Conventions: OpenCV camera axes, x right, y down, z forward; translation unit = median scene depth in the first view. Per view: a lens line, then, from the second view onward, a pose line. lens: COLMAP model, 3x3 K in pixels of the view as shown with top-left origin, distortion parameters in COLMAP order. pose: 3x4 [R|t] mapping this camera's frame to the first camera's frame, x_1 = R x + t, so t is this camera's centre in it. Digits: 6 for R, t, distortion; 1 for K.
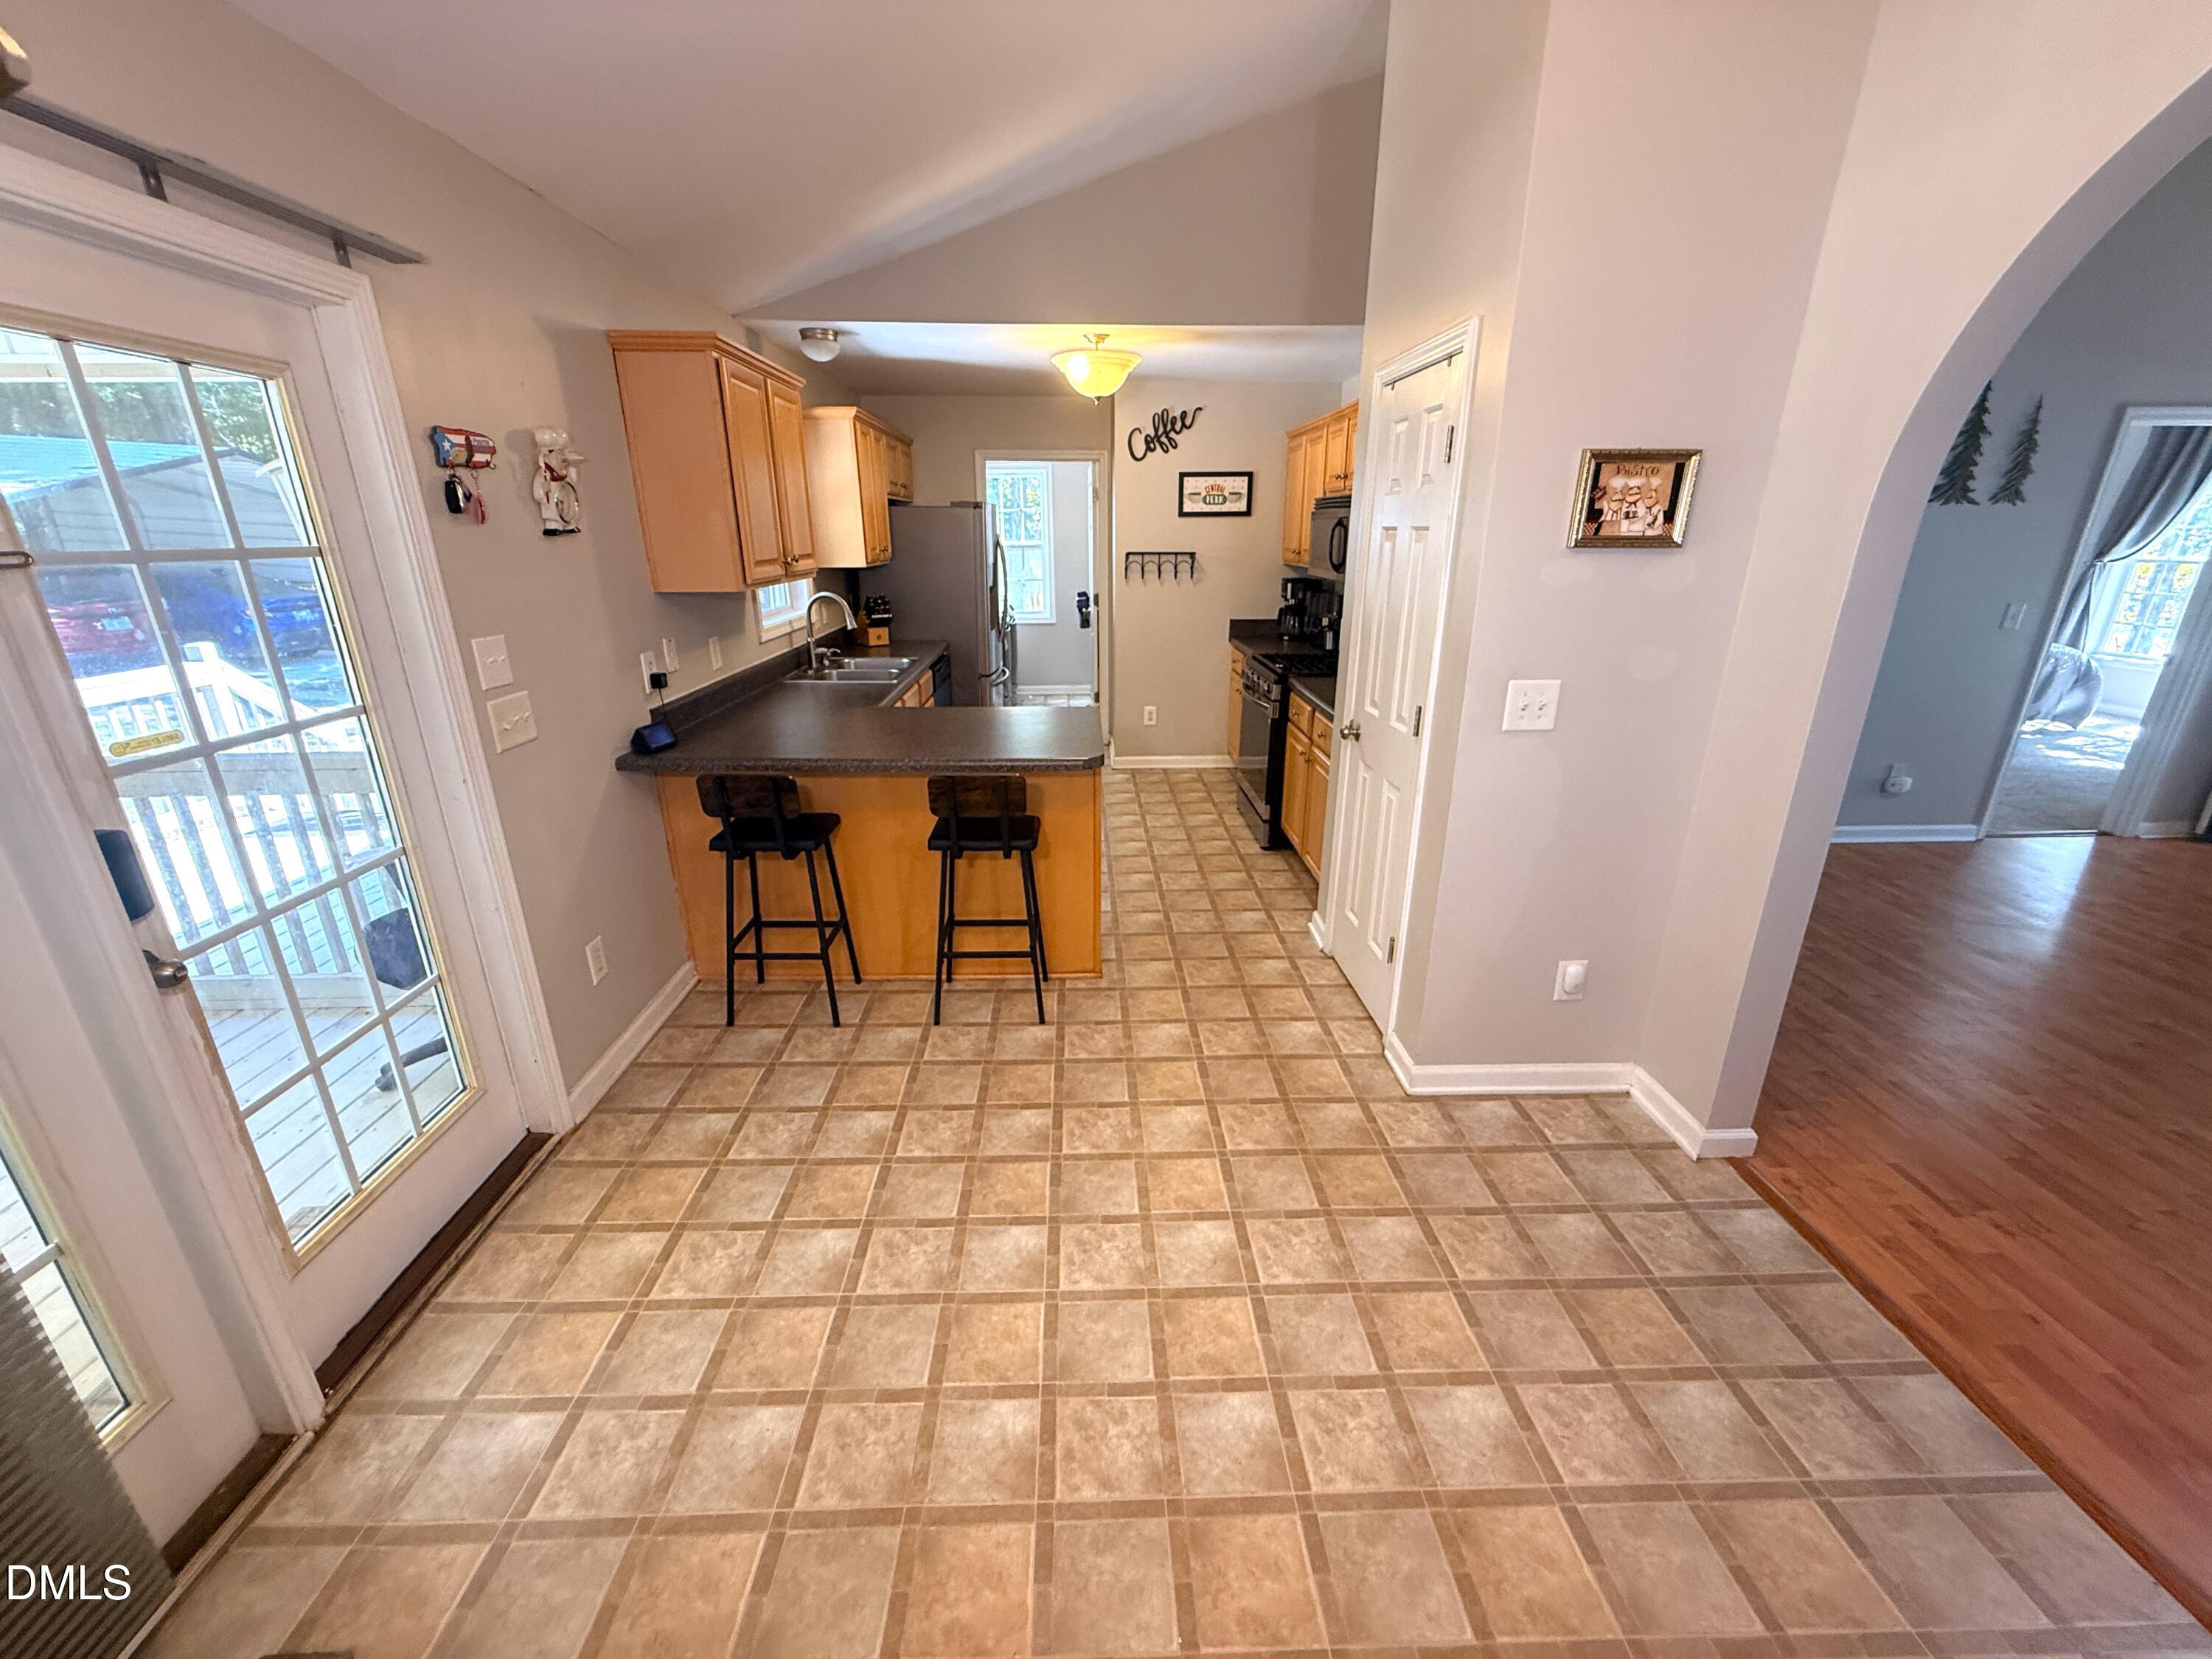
lens RADIAL K [[877.2, 0, 1102.6], [0, 877.2, 834.0], [0, 0, 1]] dist [-0.002149, 0.000682]
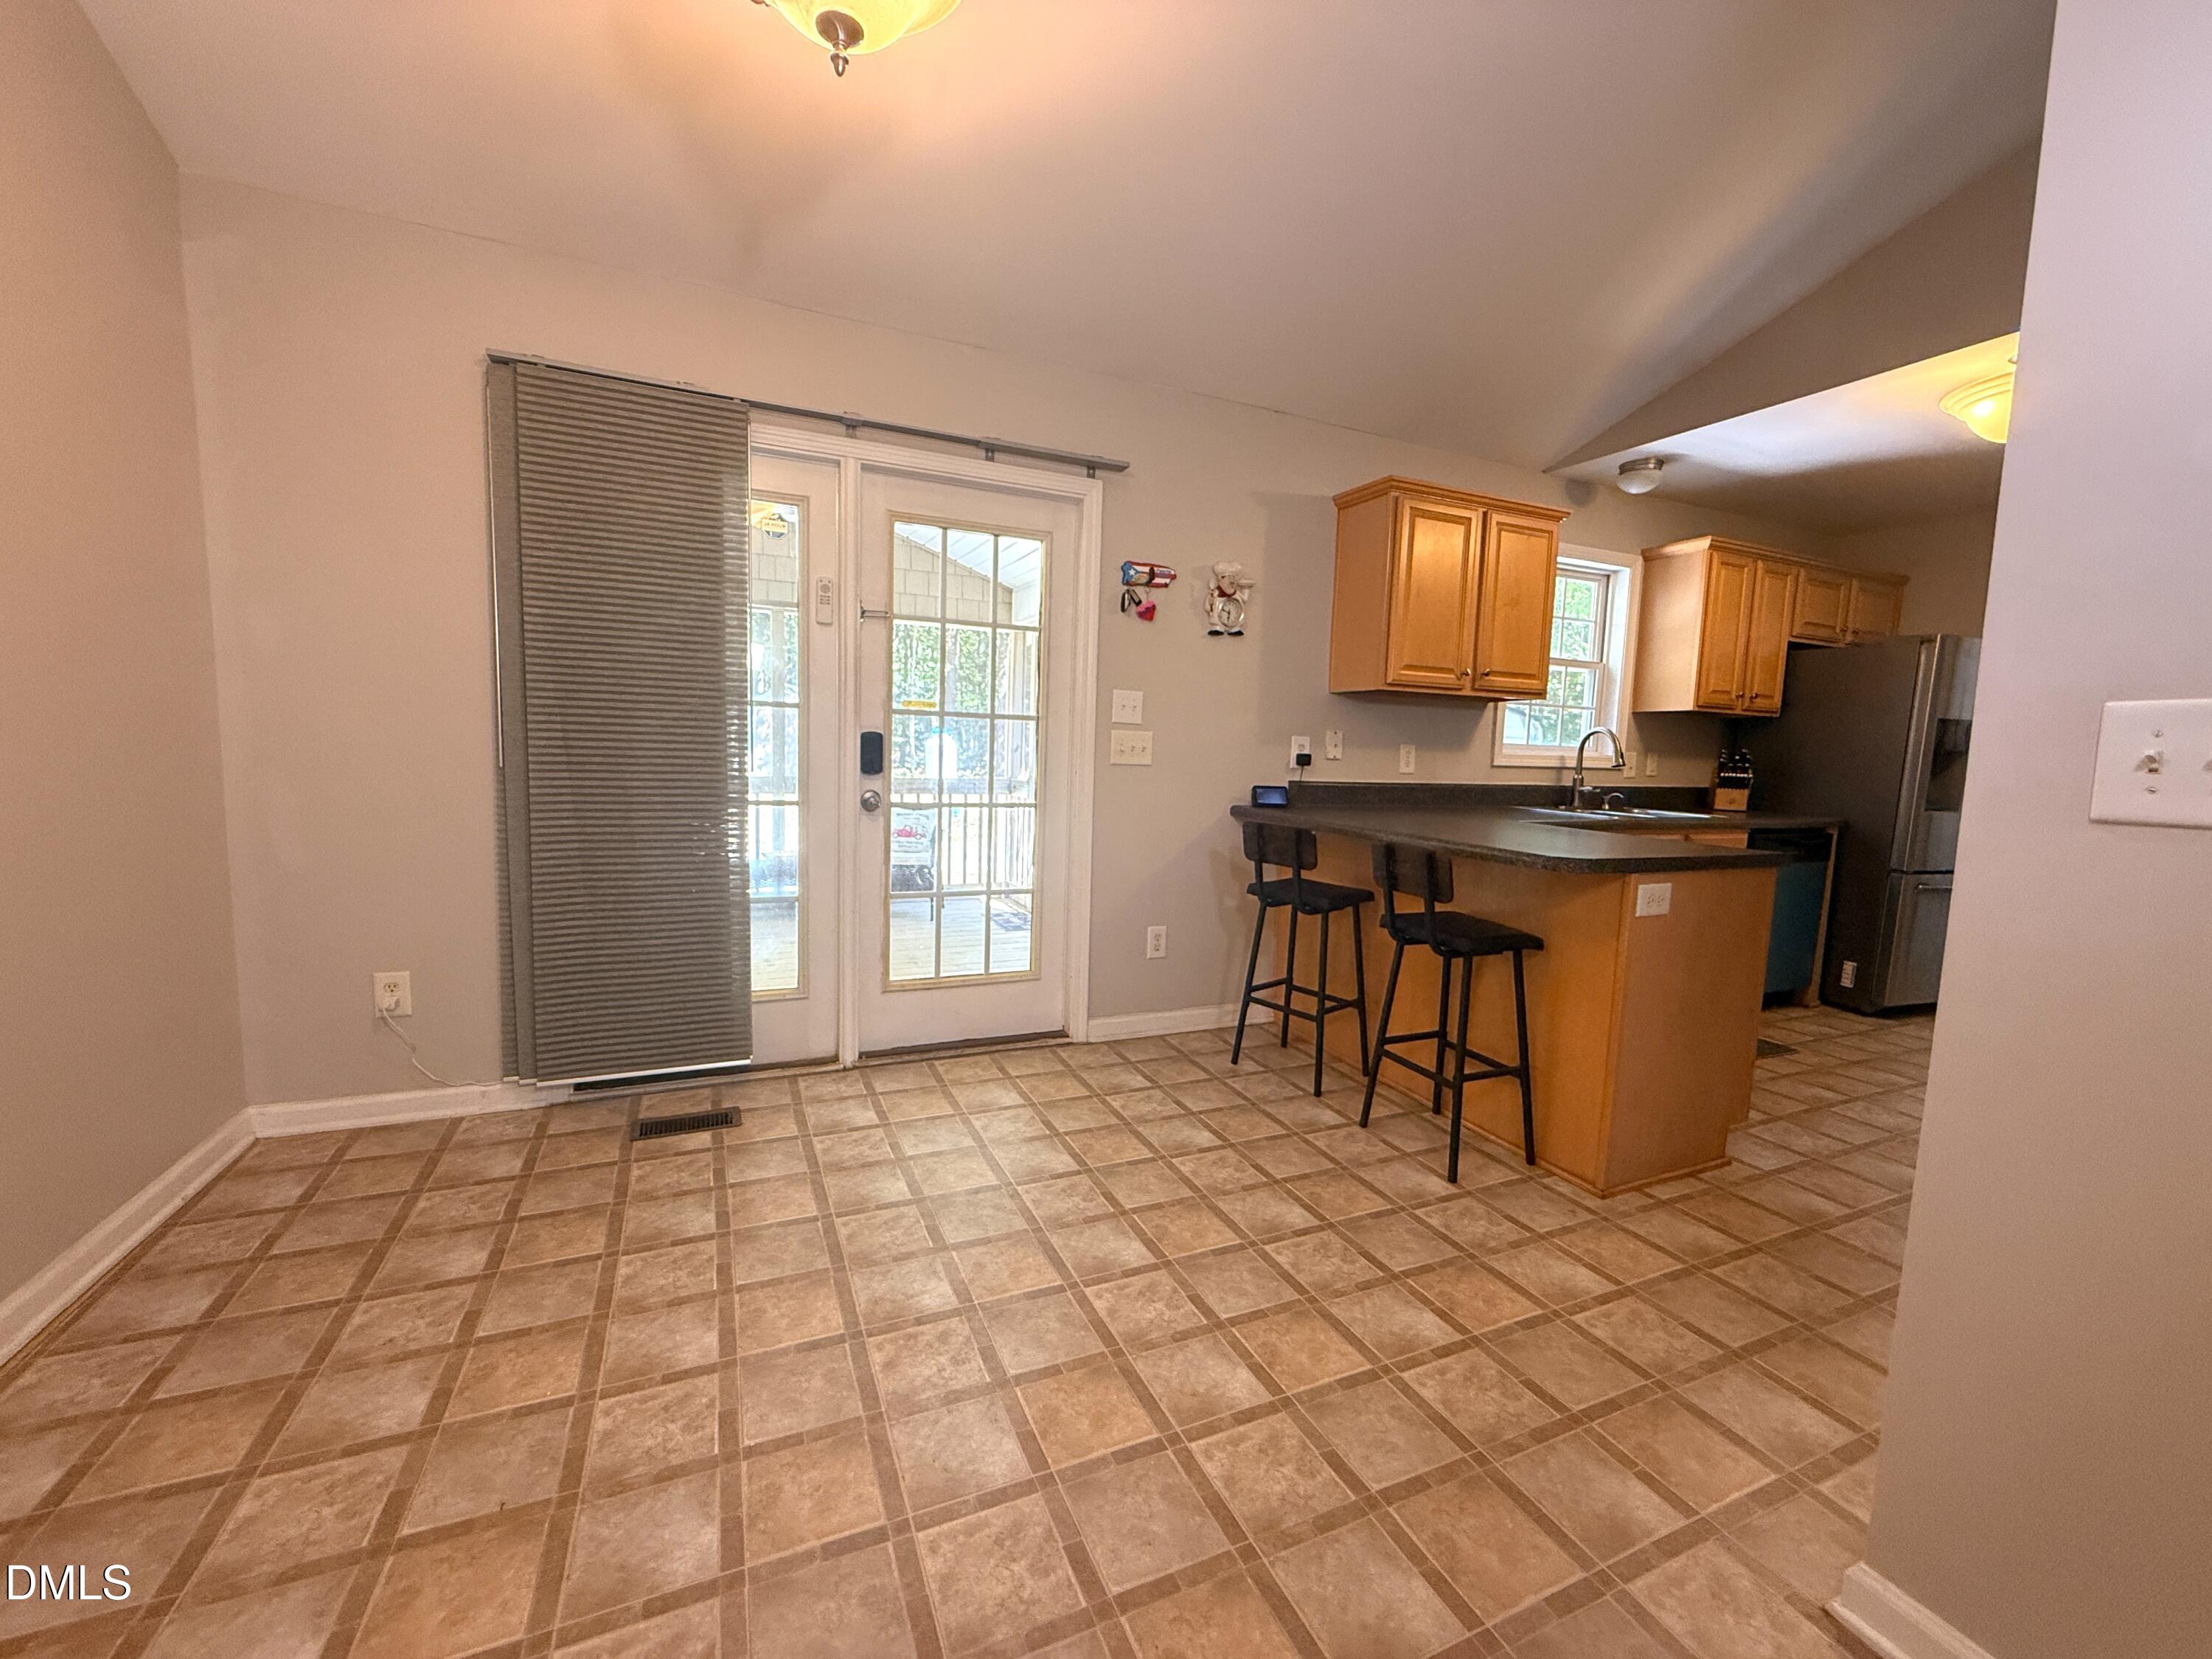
lens RADIAL K [[877.2, 0, 1097.5], [0, 877.2, 829.8], [0, 0, 1]] dist [-0.002149, 0.000682]
pose [[0.374061, 0.104370, -0.921512, 0.643958], [-0.336480, 0.941213, -0.029983, 0.060740], [0.864210, 0.321286, 0.387190, 0.398149]]
